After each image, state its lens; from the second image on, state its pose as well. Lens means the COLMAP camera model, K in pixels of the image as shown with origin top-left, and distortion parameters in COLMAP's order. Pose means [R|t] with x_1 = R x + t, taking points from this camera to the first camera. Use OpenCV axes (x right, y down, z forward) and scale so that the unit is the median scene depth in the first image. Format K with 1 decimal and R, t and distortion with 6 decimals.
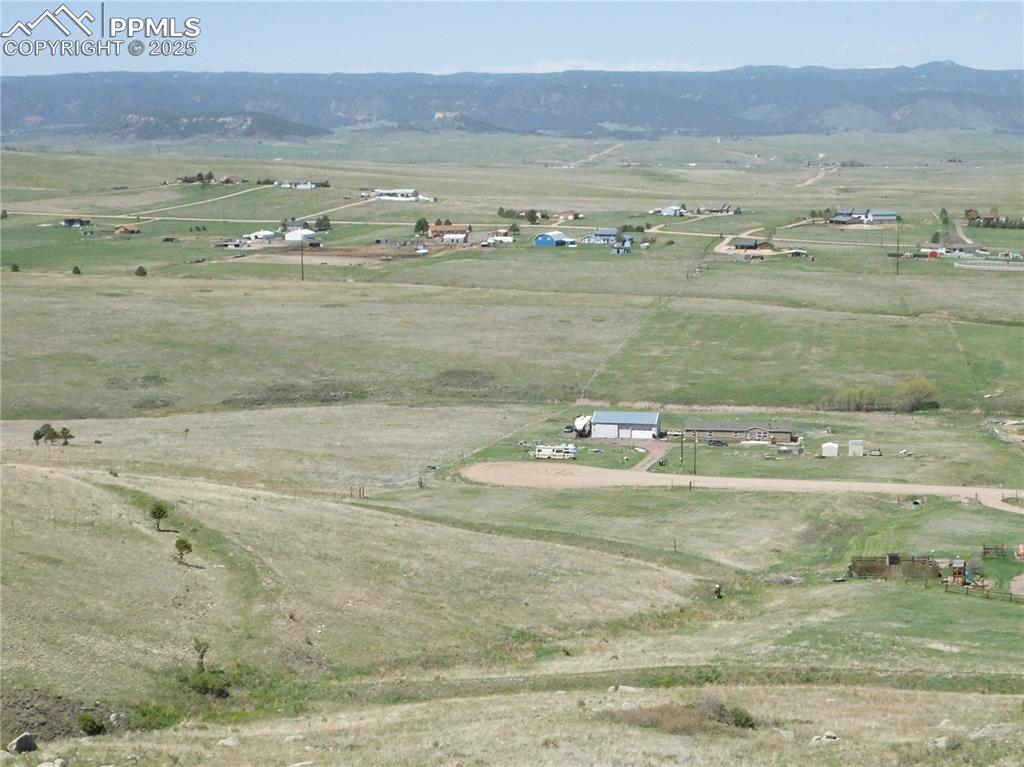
lens RADIAL K [[1788.1, 0, 512.0], [0, 1788.1, 383.5], [0, 0, 1]] dist [0.032489, -0.116912]
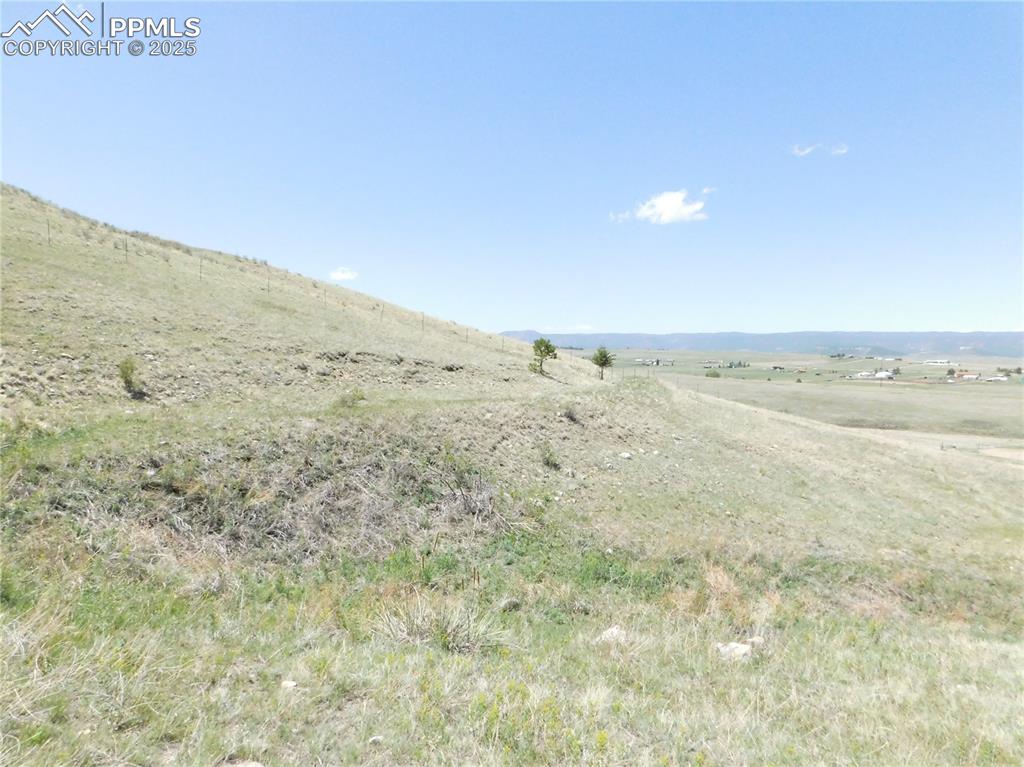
lens RADIAL K [[671.5, 0, 512.0], [0, 671.5, 383.5], [0, 0, 1]] dist [-0.075577, 0.049831]
pose [[0.801045, 0.041025, -0.597197, -0.011261], [-0.098892, 0.993010, -0.064431, 0.039098], [0.590379, 0.110670, 0.799503, 0.250522]]
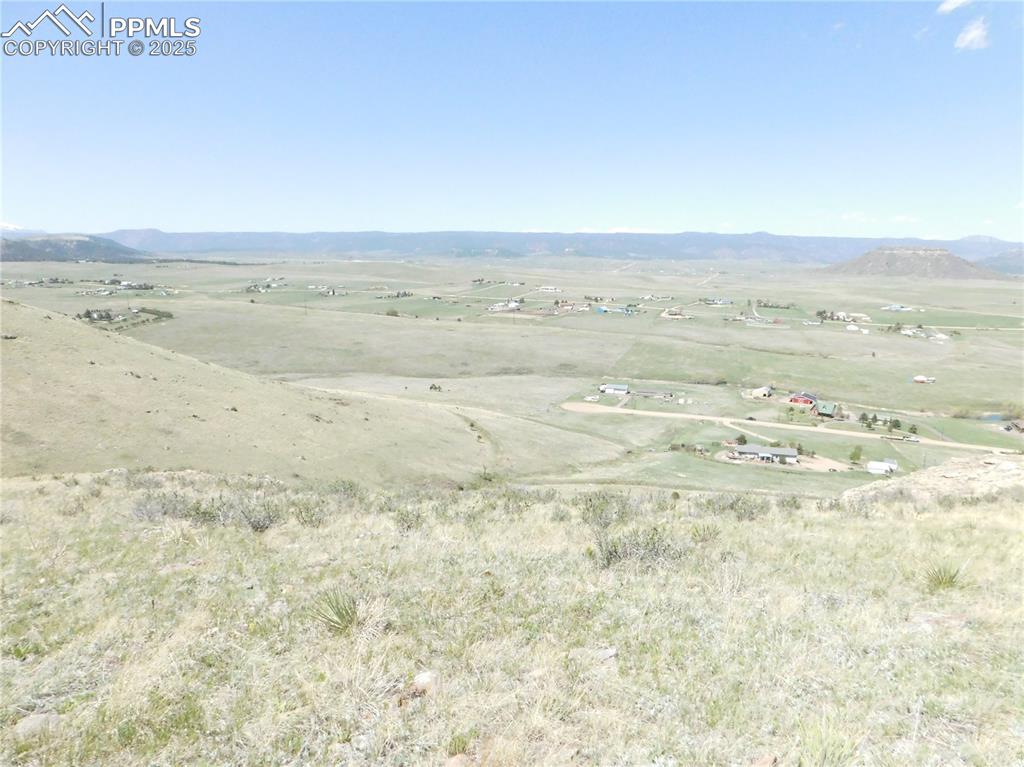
lens RADIAL K [[671.5, 0, 512.0], [0, 671.5, 383.5], [0, 0, 1]] dist [-0.075577, 0.049831]
pose [[0.992571, 0.036371, -0.116100, 0.013345], [-0.030285, 0.998095, 0.053759, -0.031142], [0.117834, -0.049844, 0.991782, -0.117990]]
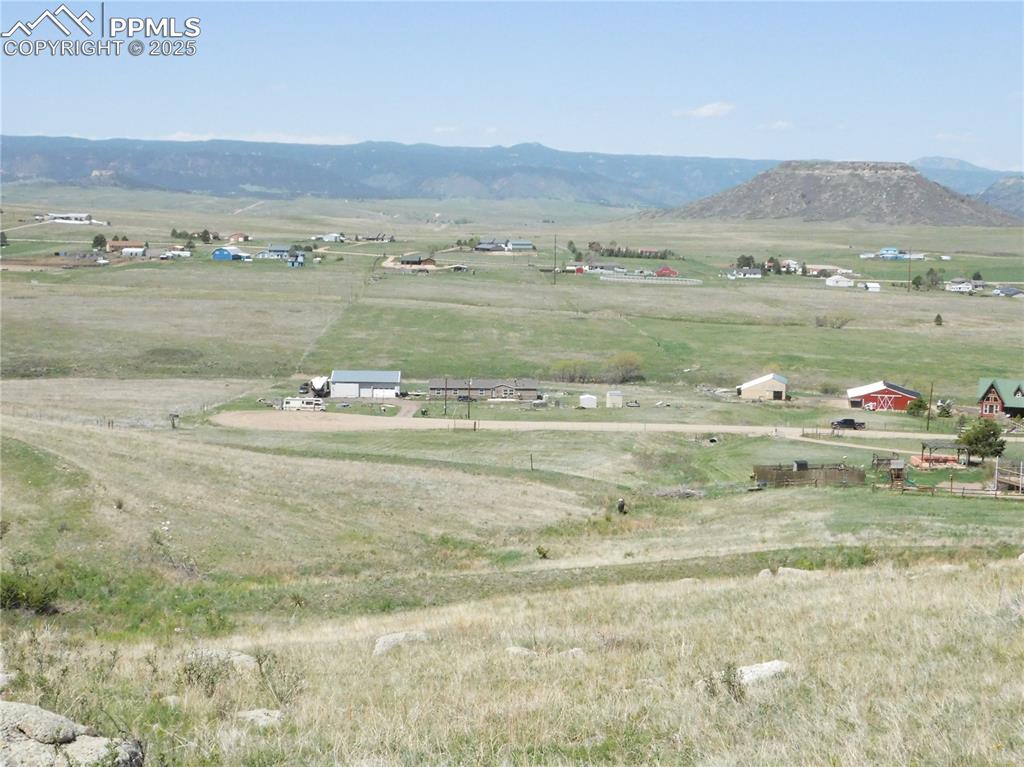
lens RADIAL K [[1539.0, 0, 516.3], [0, 1539.0, 382.9], [0, 0, 1]] dist [0.029325, -0.118022]
pose [[0.974279, -0.002099, 0.225336, -0.031799], [0.006868, 0.999769, -0.020381, 0.028963], [-0.225241, 0.021404, 0.974068, 0.131010]]
